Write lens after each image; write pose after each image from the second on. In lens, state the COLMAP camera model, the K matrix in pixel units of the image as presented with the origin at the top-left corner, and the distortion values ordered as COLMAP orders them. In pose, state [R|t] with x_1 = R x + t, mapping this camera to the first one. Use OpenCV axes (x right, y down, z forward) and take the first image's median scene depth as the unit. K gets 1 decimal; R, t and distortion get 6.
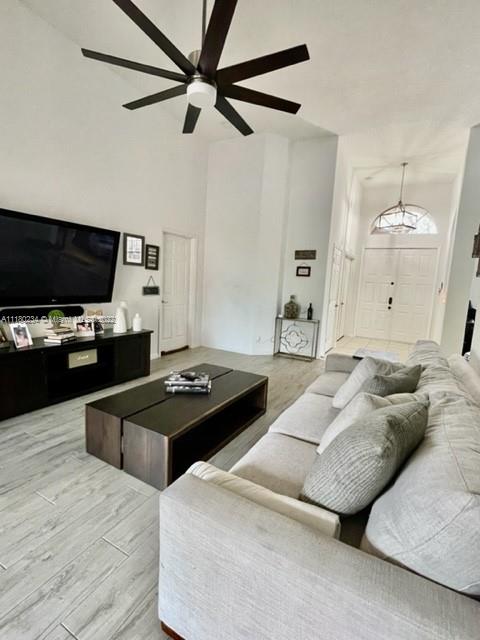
lens RADIAL K [[304.0, 0, 239.7], [0, 304.0, 321.7], [0, 0, 1]] dist [-0.006630, 0.002938]
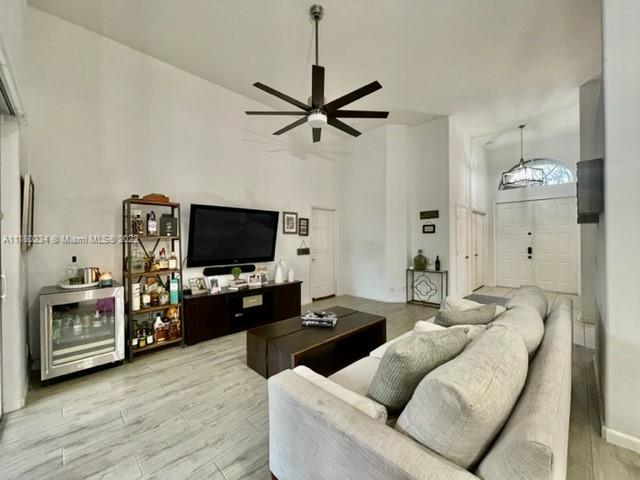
lens RADIAL K [[259.9, 0, 318.0], [0, 259.9, 241.6], [0, 0, 1]] dist [-0.000171, -0.001150]
pose [[0.957845, -0.057977, -0.281374, 0.118414], [0.019968, 0.990492, -0.136116, 0.014412], [0.286590, 0.124759, 0.949895, -0.088401]]
